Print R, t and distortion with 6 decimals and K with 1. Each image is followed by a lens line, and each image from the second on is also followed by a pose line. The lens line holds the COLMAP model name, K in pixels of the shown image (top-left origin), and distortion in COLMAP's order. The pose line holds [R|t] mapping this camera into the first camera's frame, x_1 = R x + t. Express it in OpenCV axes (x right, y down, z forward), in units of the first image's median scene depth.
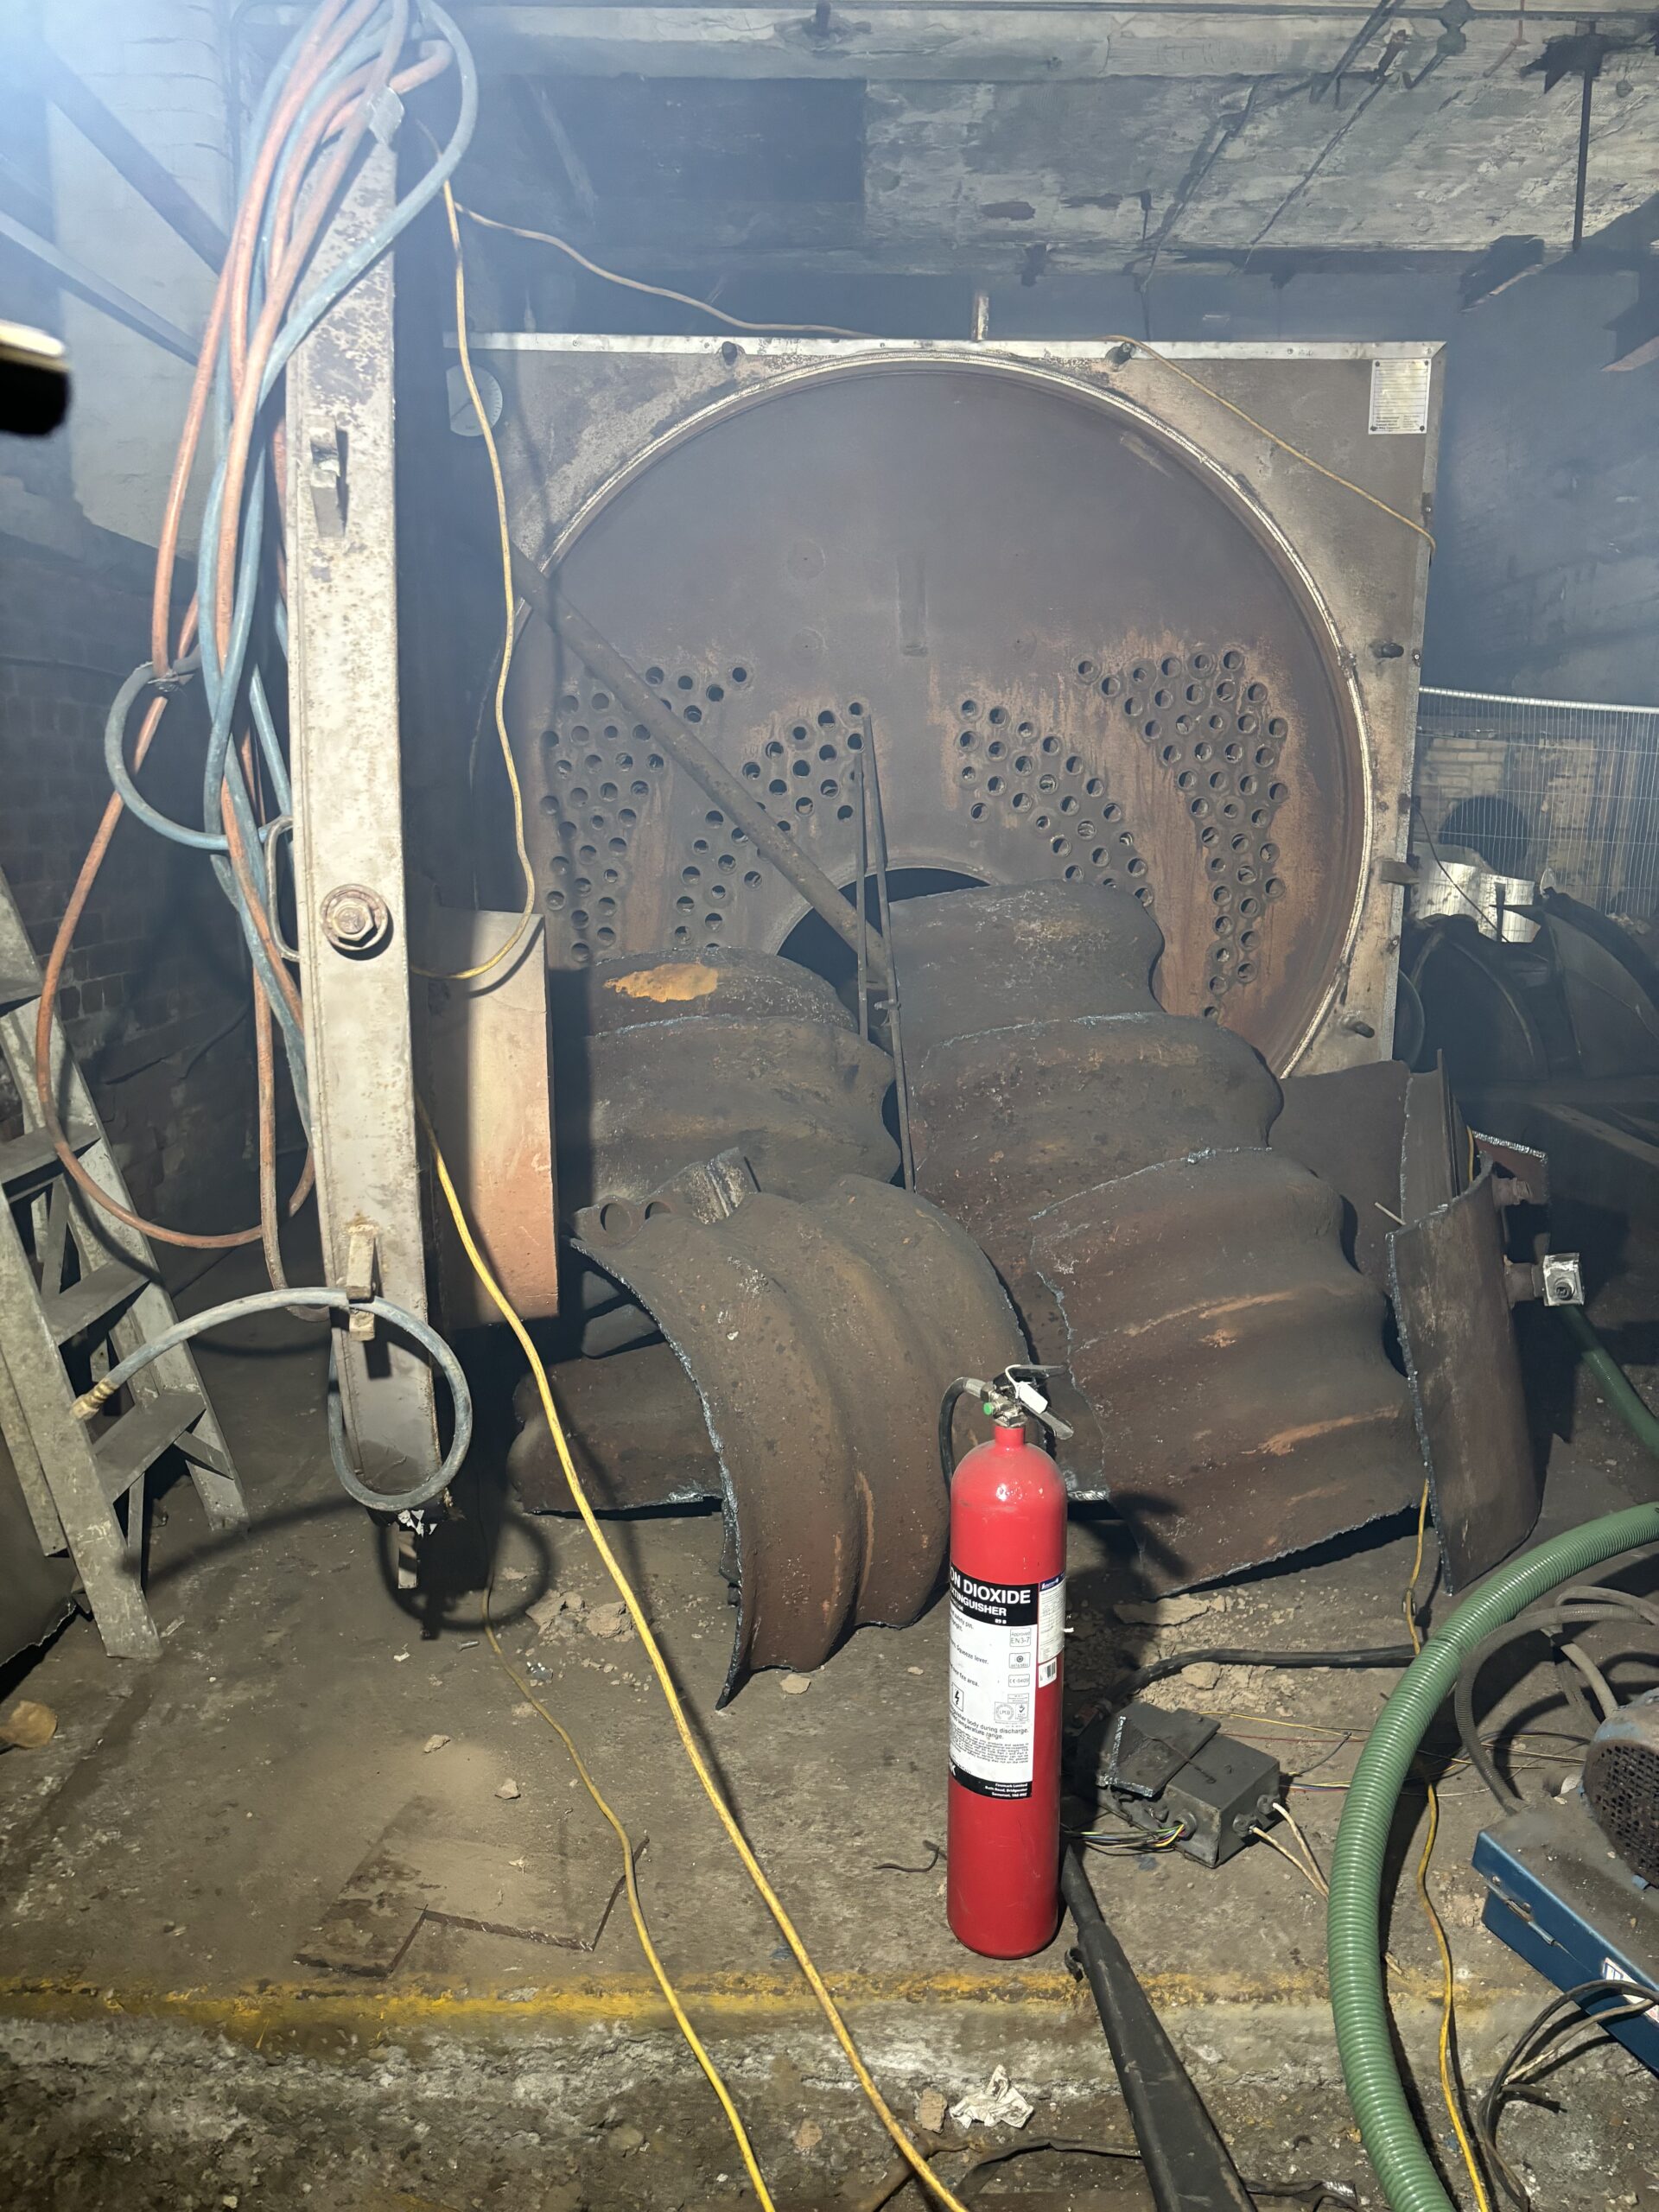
lens RADIAL K [[1669.6, 0, 827.4], [0, 1669.6, 1099.5], [0, 0, 1]] dist [0.043395, -0.043133]
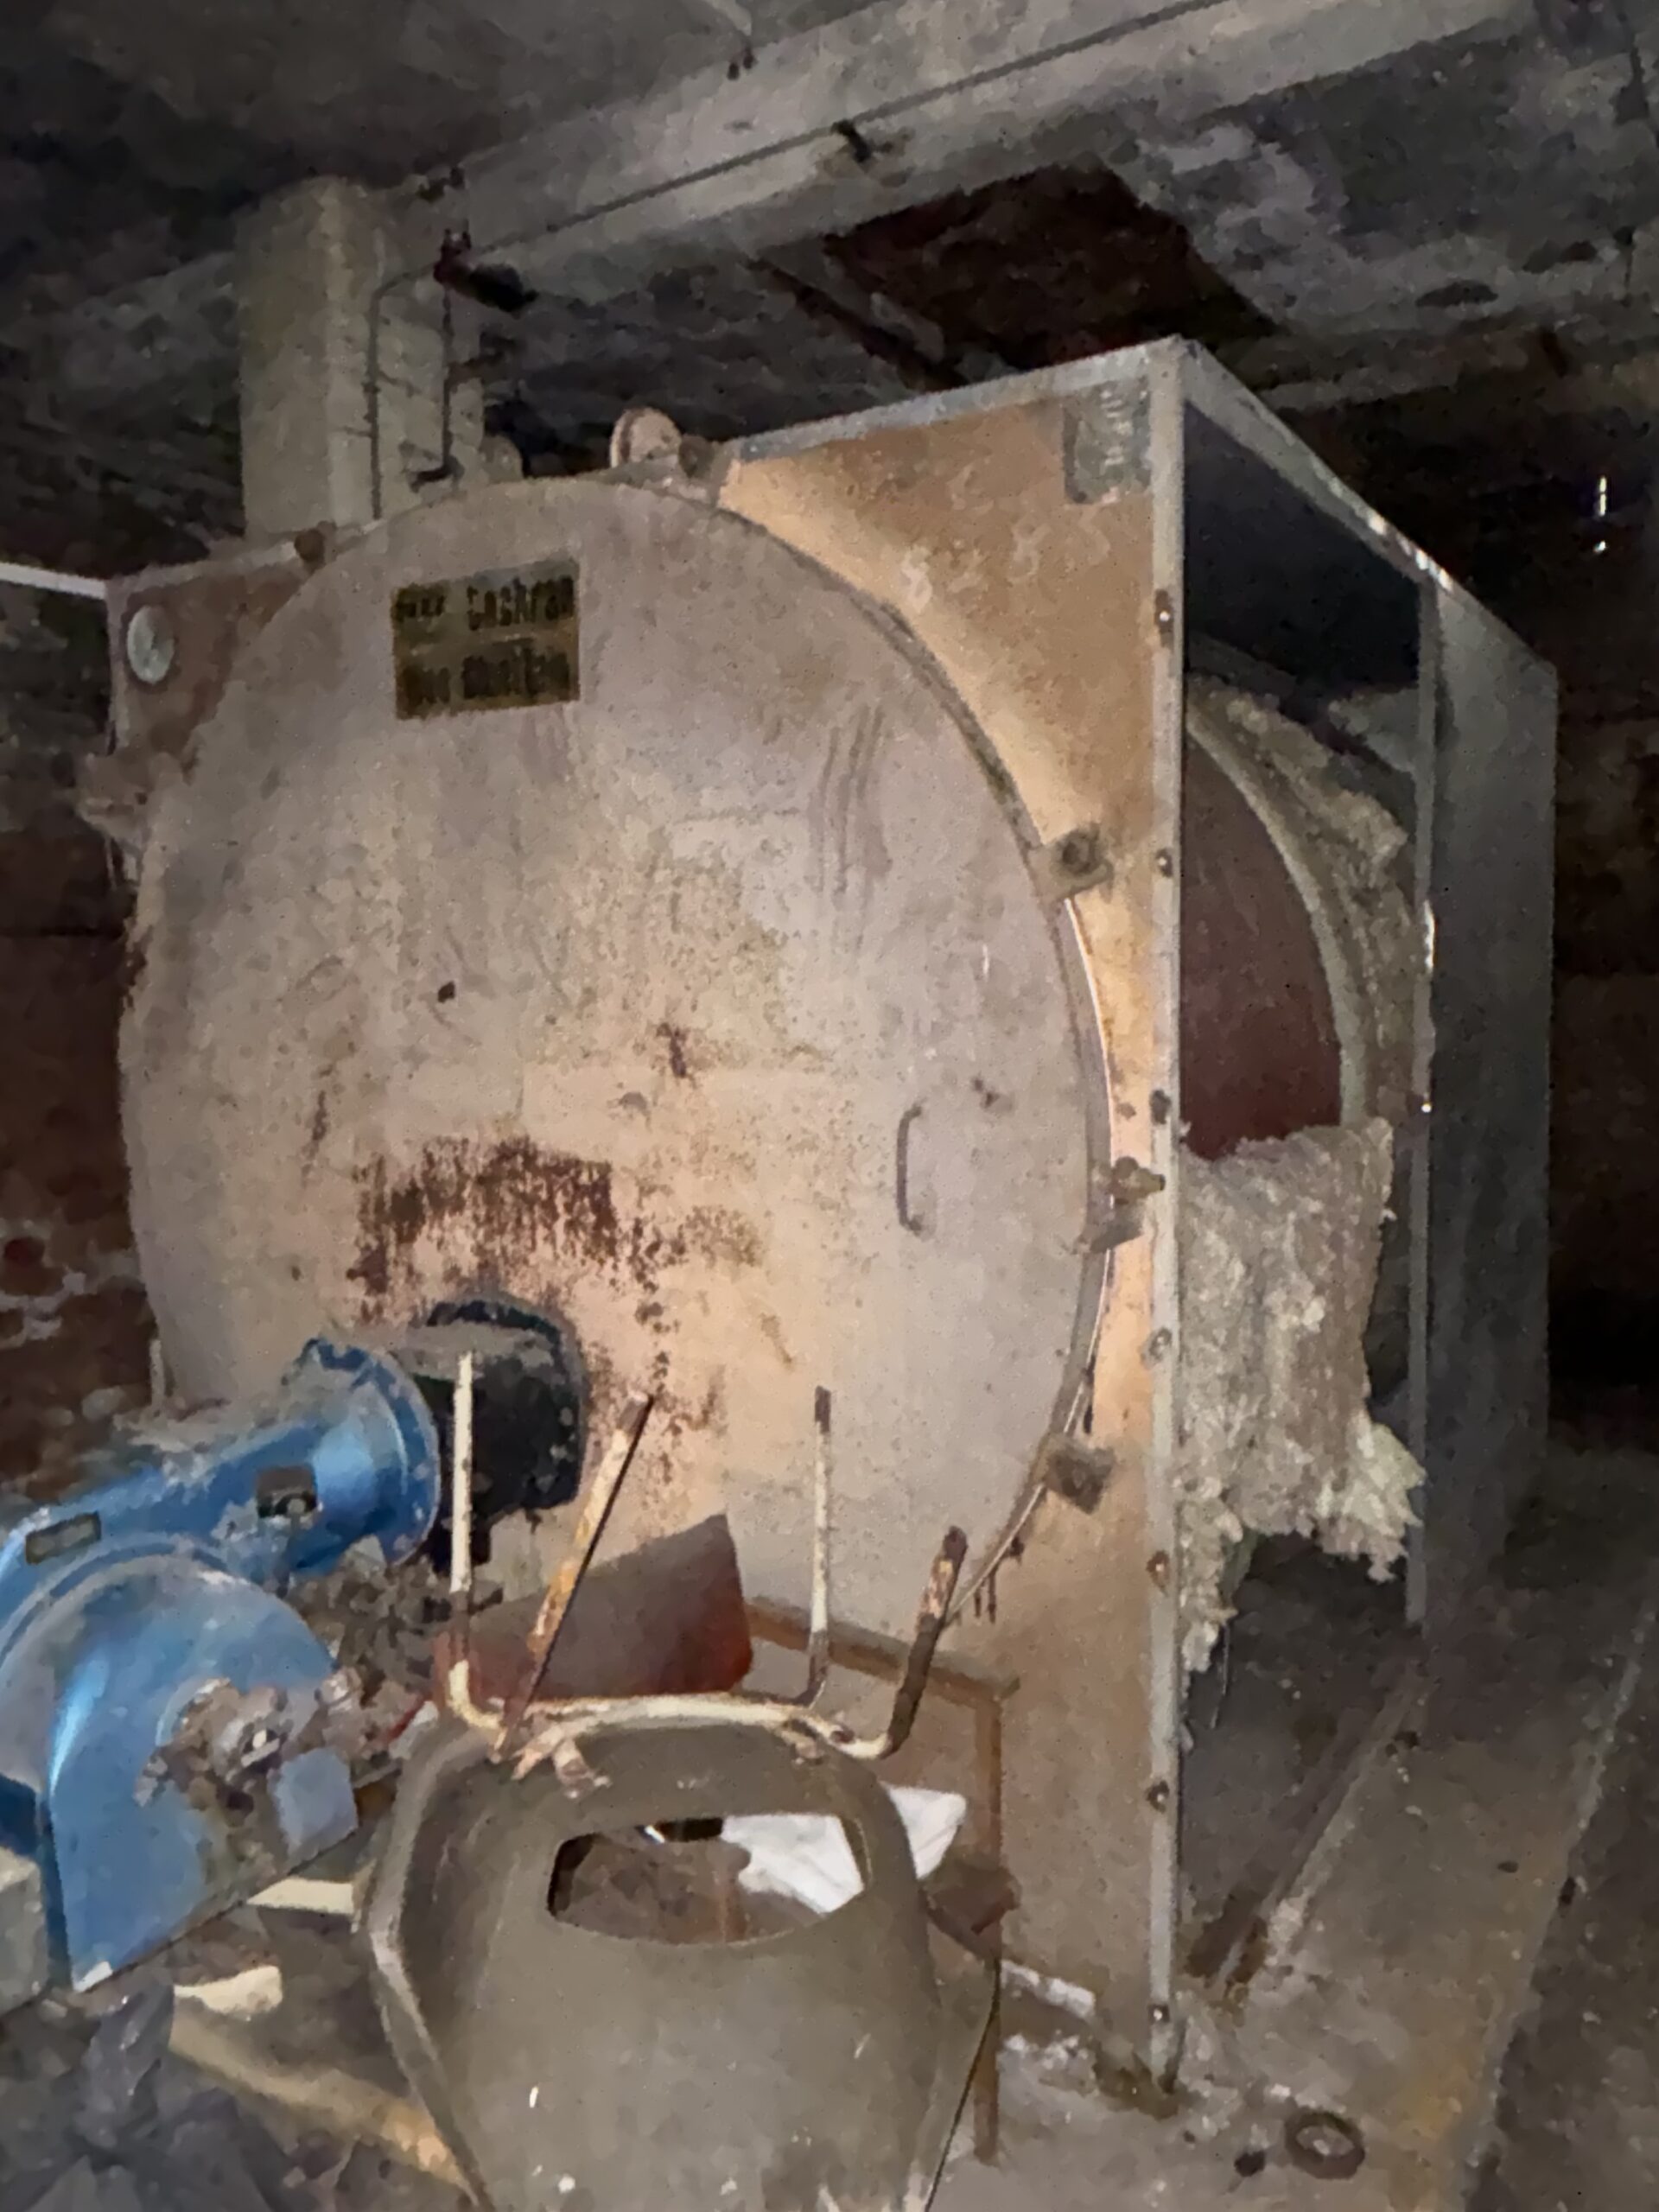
lens RADIAL K [[1593.1, 0, 857.3], [0, 1593.1, 1076.0], [0, 0, 1]] dist [0.025402, -0.019028]
pose [[0.850097, 0.025097, -0.526028, 0.530268], [-0.080477, 0.993323, -0.082664, -0.128944], [0.520441, 0.112606, 0.846441, 0.459812]]
